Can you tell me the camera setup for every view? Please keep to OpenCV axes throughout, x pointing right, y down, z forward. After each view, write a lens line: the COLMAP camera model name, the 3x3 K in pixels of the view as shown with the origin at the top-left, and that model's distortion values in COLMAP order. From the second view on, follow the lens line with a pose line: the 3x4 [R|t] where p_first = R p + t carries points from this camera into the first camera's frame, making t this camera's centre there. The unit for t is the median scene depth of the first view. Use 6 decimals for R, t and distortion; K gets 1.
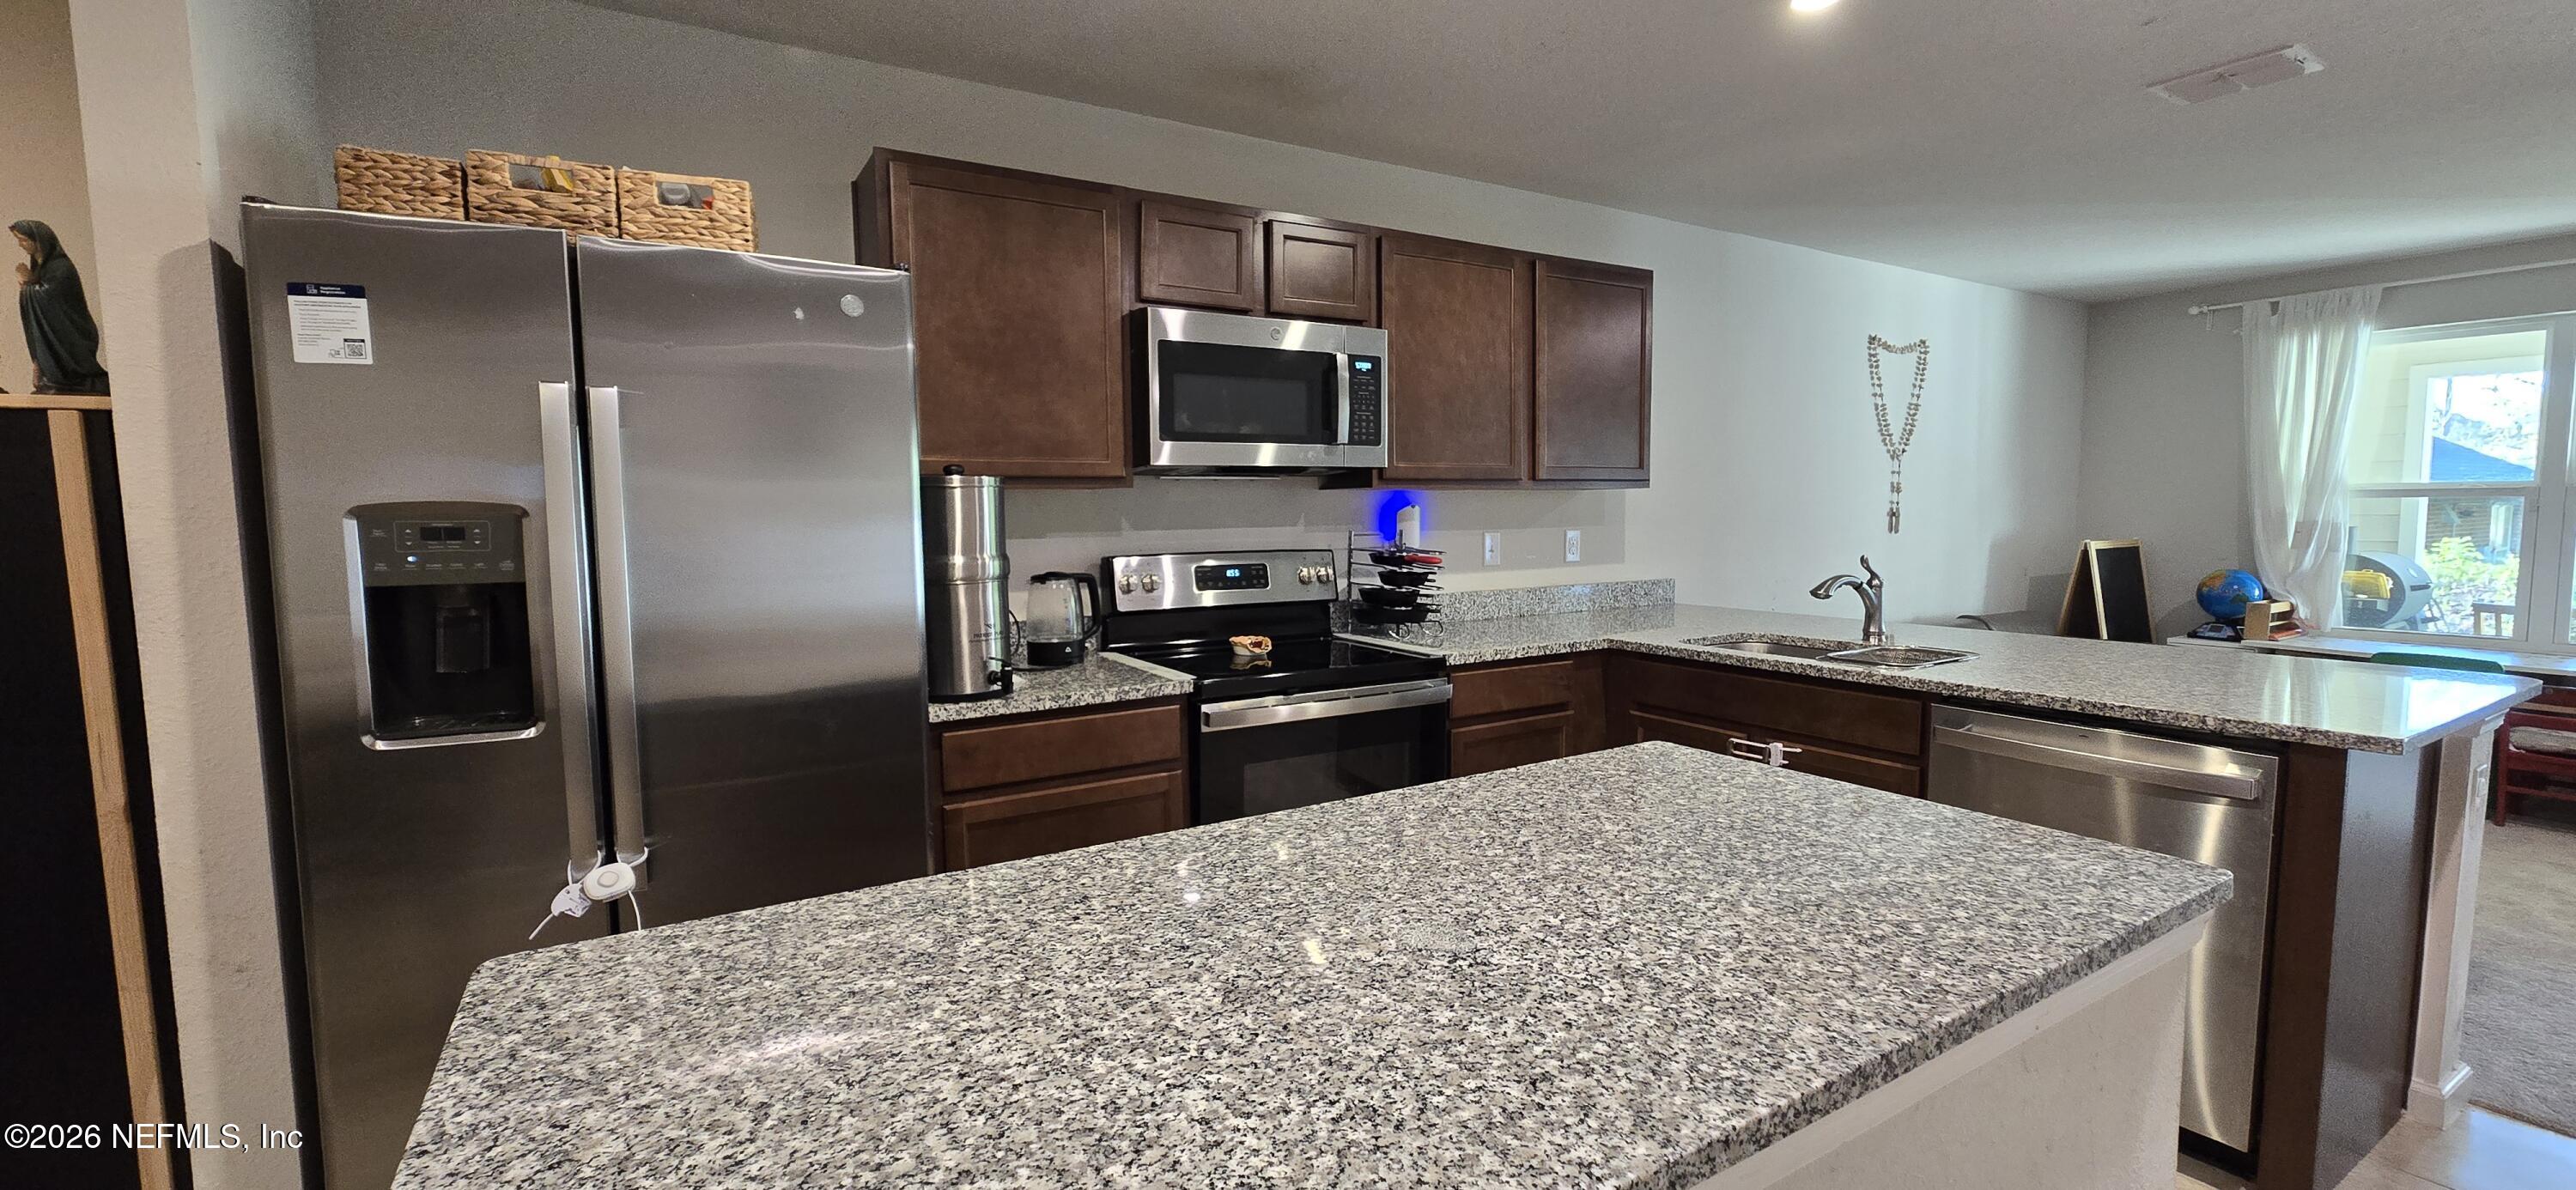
lens RADIAL K [[1055.9, 0, 1289.6], [0, 1055.9, 589.6], [0, 0, 1]] dist [0.000248, -0.000010]
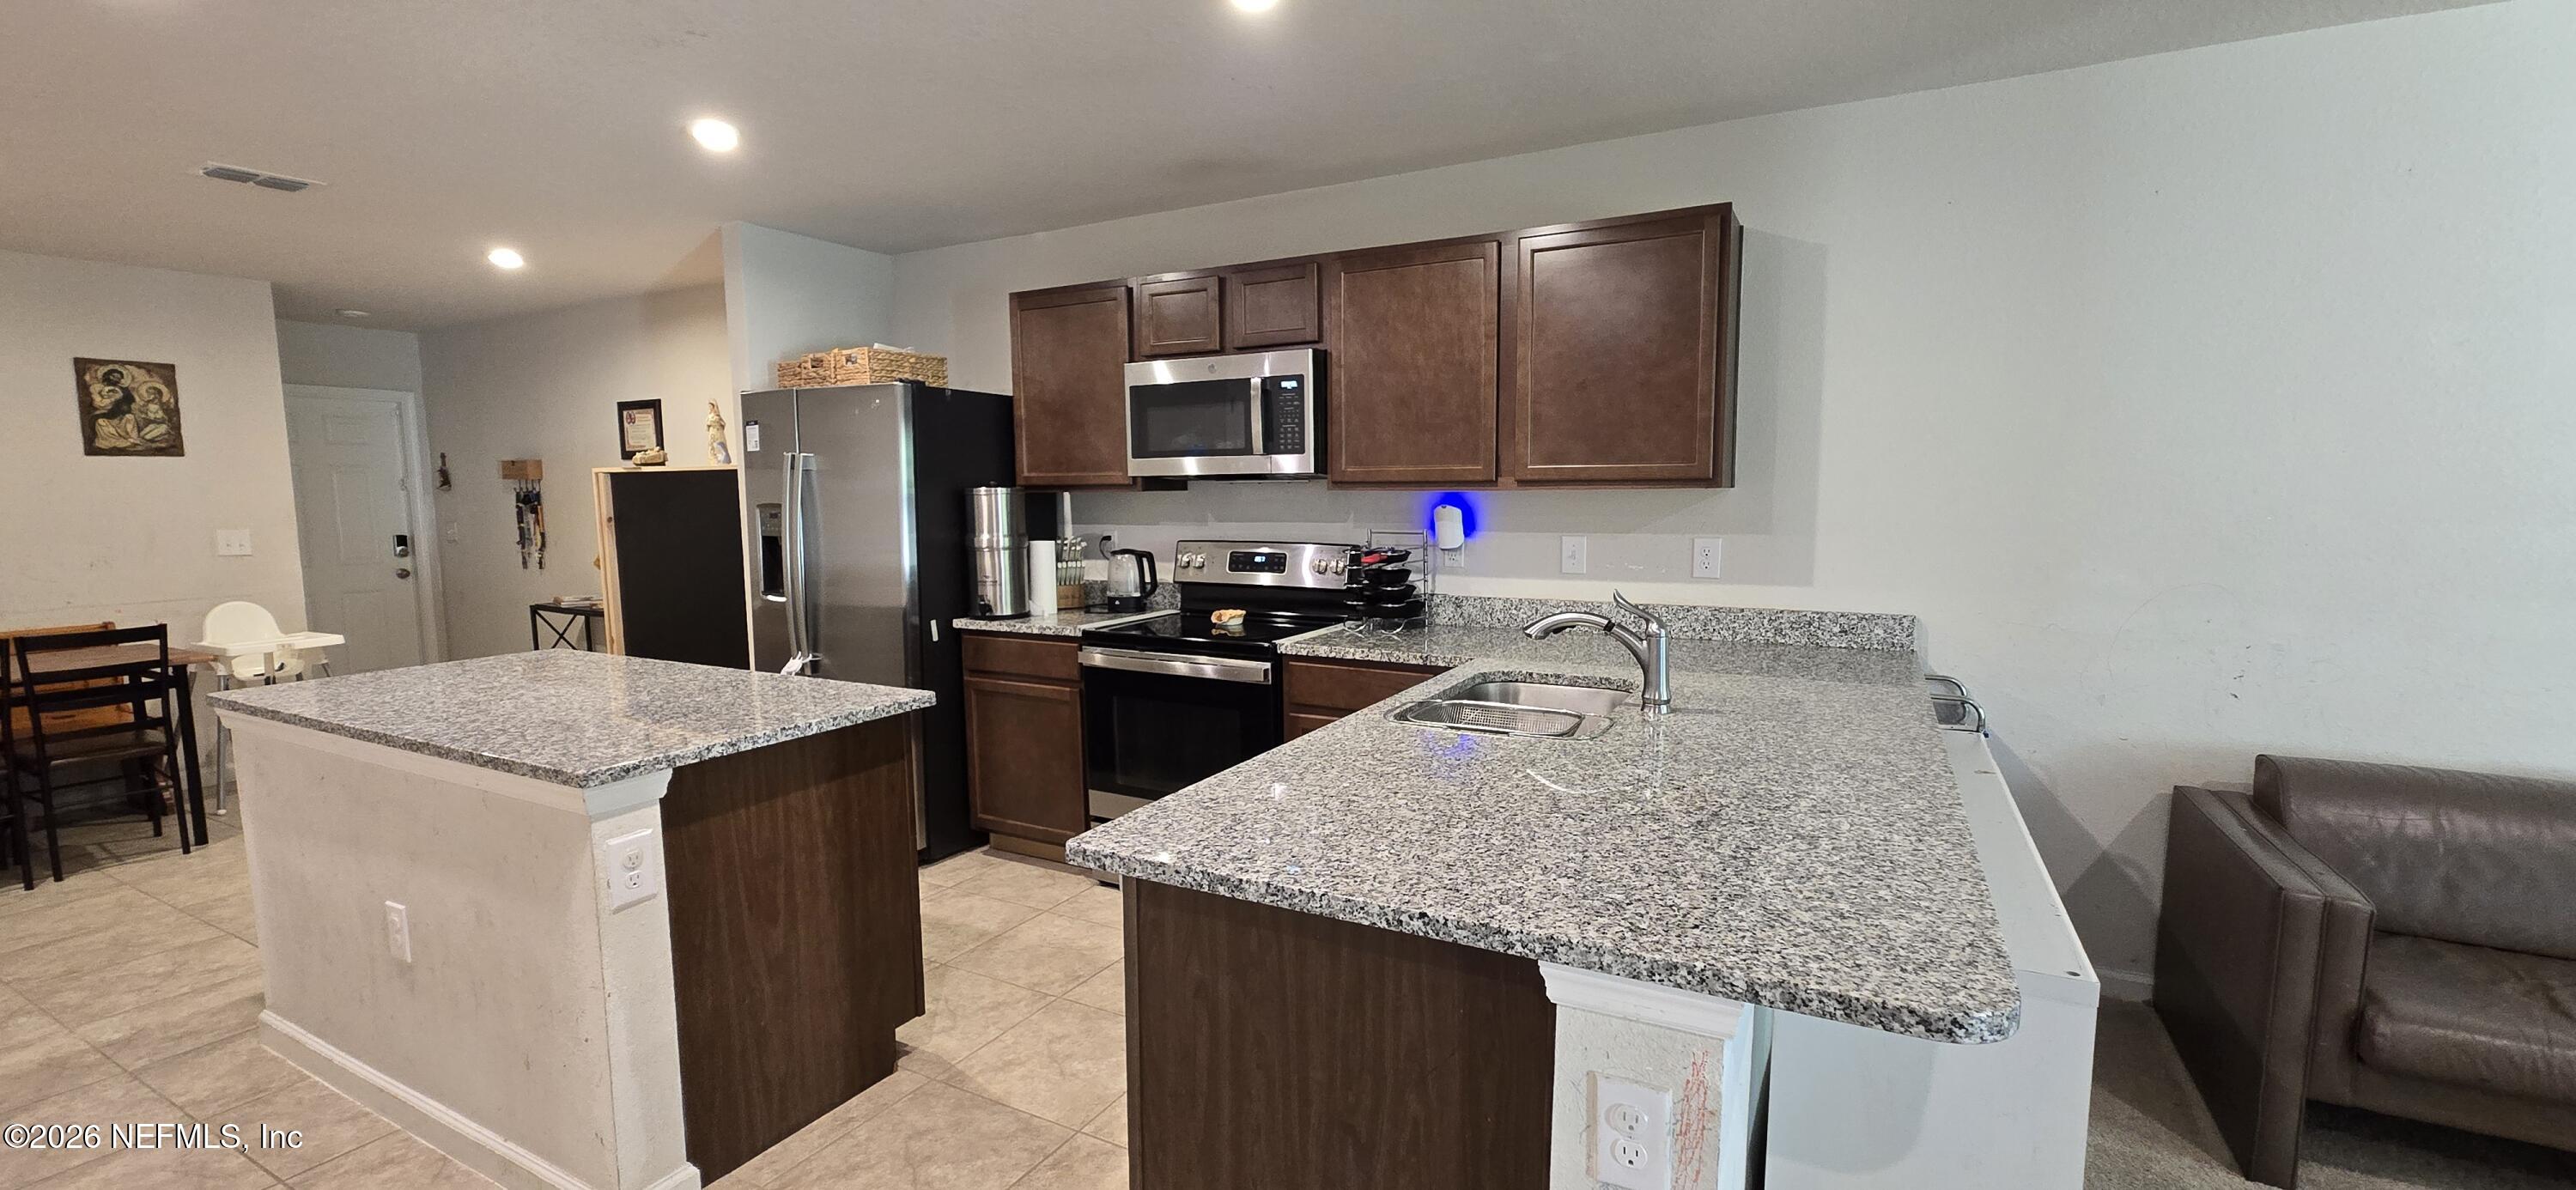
lens RADIAL K [[1055.9, 0, 1300.4], [0, 1055.9, 604.8], [0, 0, 1]] dist [0.000248, -0.000010]
pose [[0.497083, 0.101559, -0.861739, 1.036070], [-0.065334, 0.994688, 0.079540, -0.063494], [0.865240, 0.016763, 0.501078, 0.423106]]
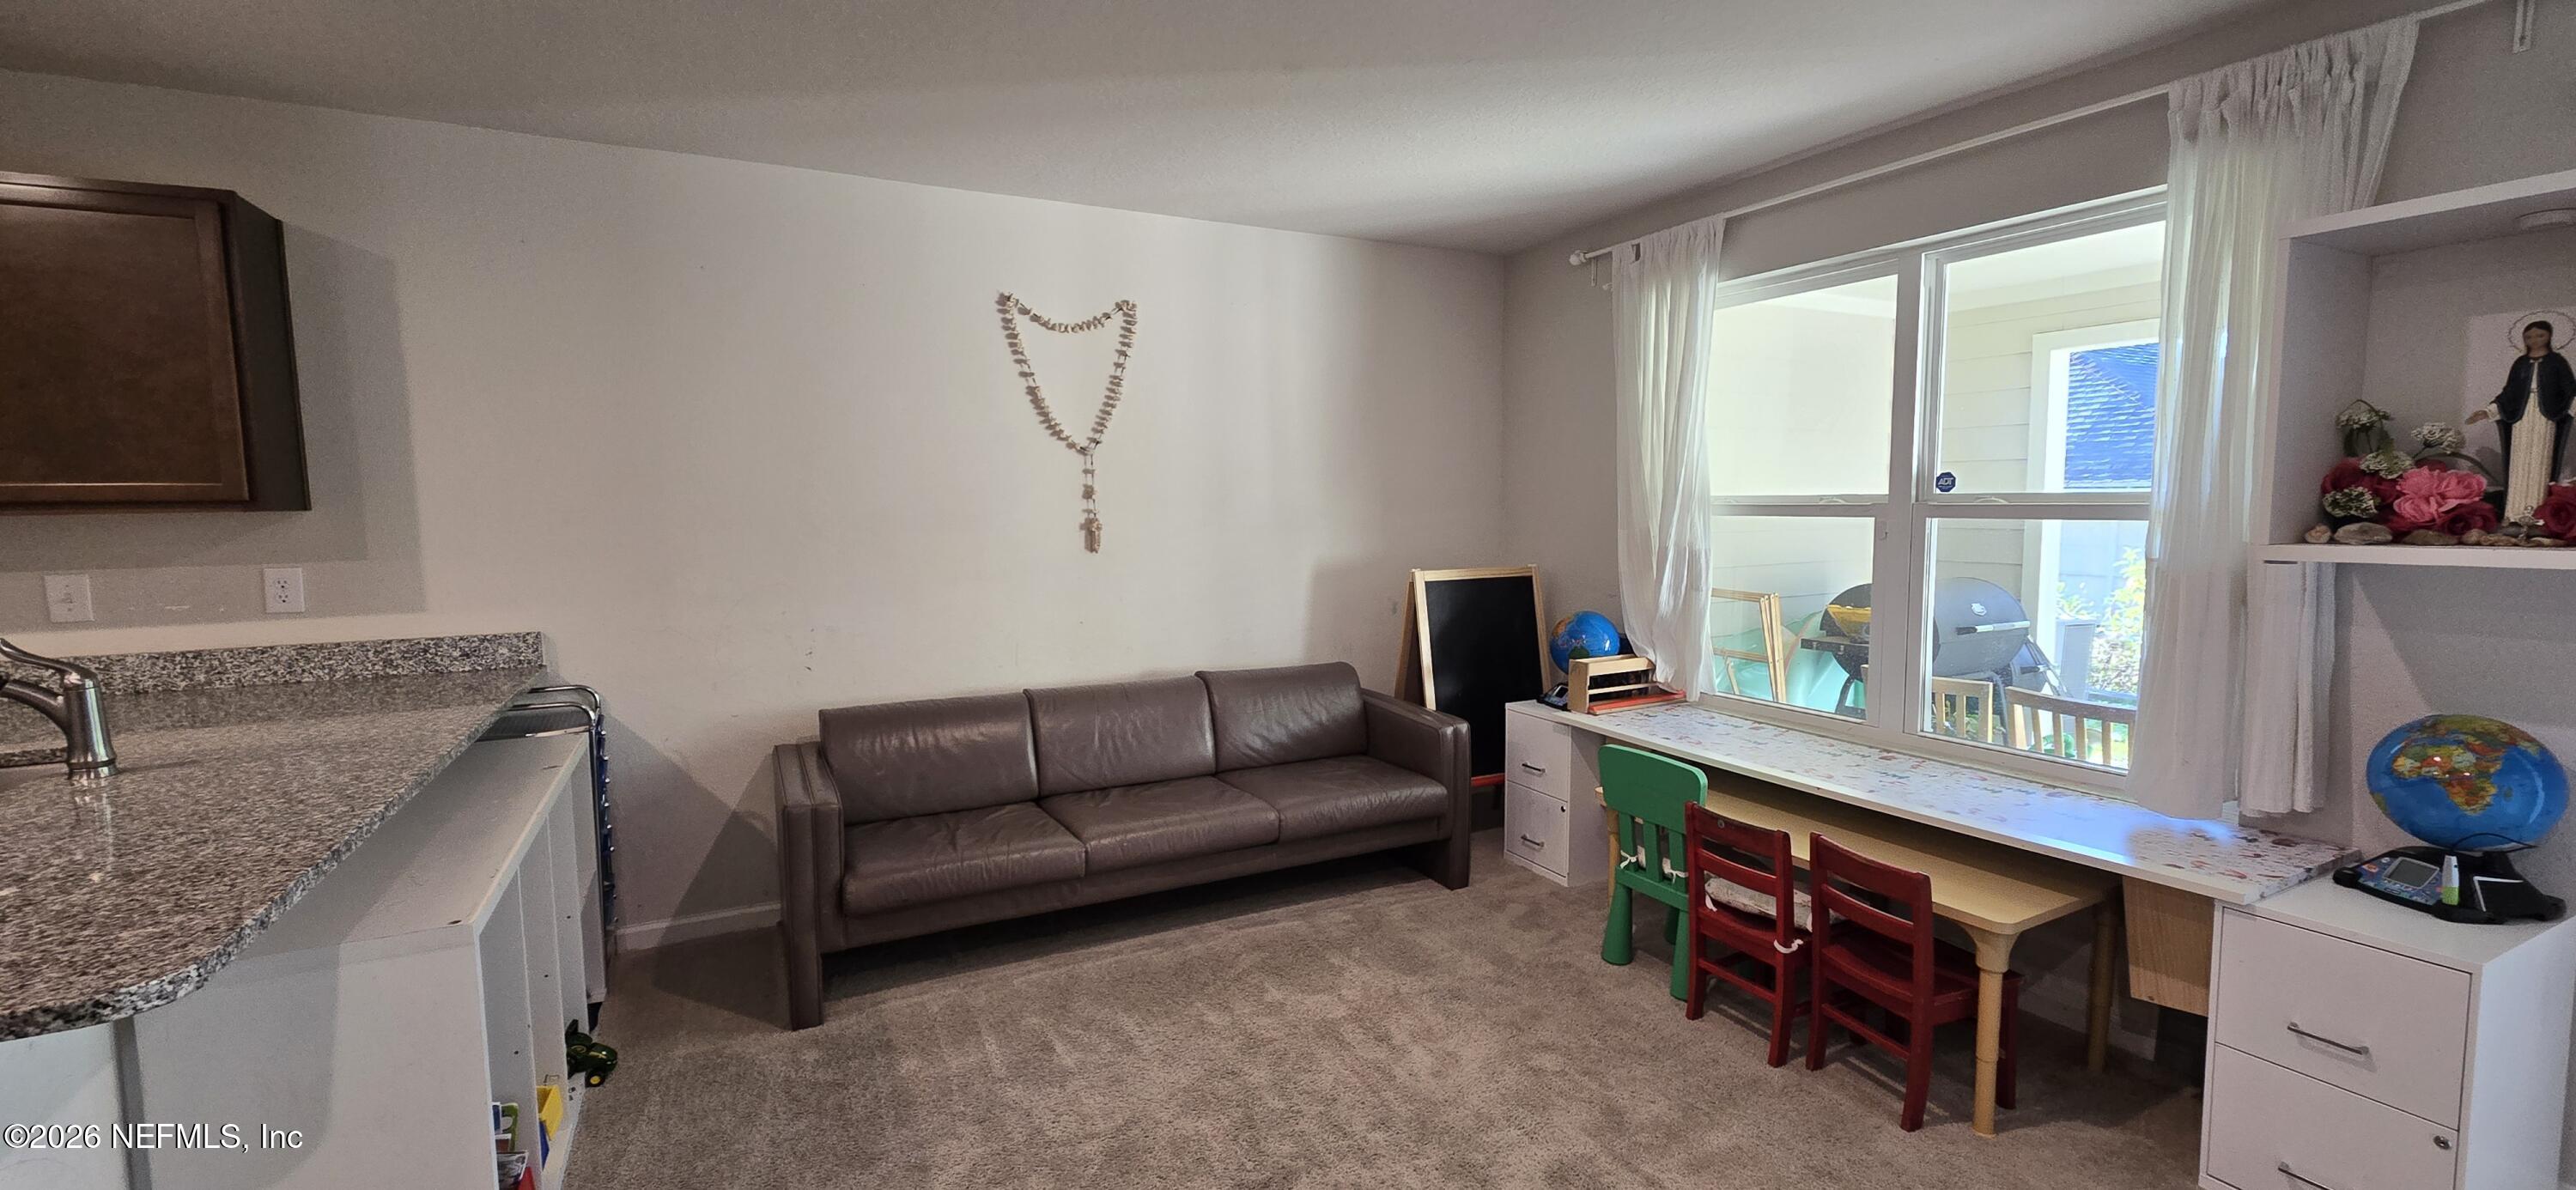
lens RADIAL K [[1055.9, 0, 1293.3], [0, 1055.9, 588.5], [0, 0, 1]] dist [0.000248, -0.000010]
pose [[0.997204, 0.007481, -0.074358, 1.274998], [-0.006862, 0.999940, 0.008586, -0.068512], [0.074417, -0.008052, 0.997195, 0.437281]]
